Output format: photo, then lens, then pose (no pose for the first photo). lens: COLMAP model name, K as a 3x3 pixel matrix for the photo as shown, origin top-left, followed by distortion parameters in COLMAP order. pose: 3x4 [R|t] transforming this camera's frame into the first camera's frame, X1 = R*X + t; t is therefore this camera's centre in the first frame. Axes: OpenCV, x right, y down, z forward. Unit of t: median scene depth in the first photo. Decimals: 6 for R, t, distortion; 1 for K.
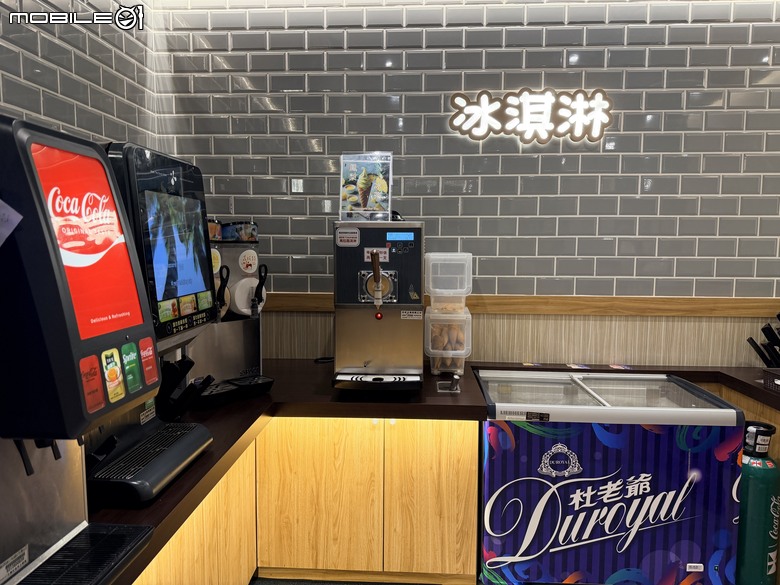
lens RADIAL K [[543.7, 0, 389.1], [0, 543.7, 289.3], [0, 0, 1]] dist [0.037689, -0.003697]
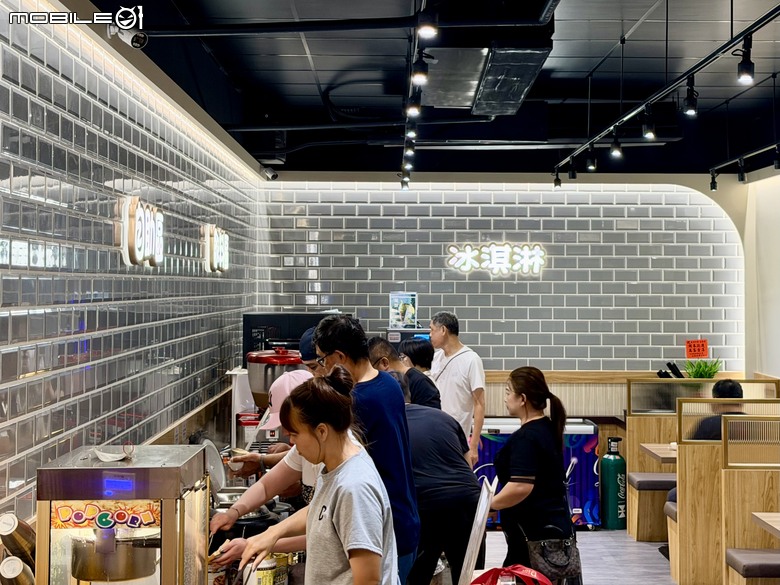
lens RADIAL K [[1141.8, 0, 390.0], [0, 1141.8, 291.7], [0, 0, 1]] dist [-0.028305, 0.000000]
pose [[0.998673, -0.000451, 0.051490, -0.232123], [0.005091, 0.995926, -0.090032, 0.082464], [-0.051240, 0.090175, 0.994607, -2.344673]]
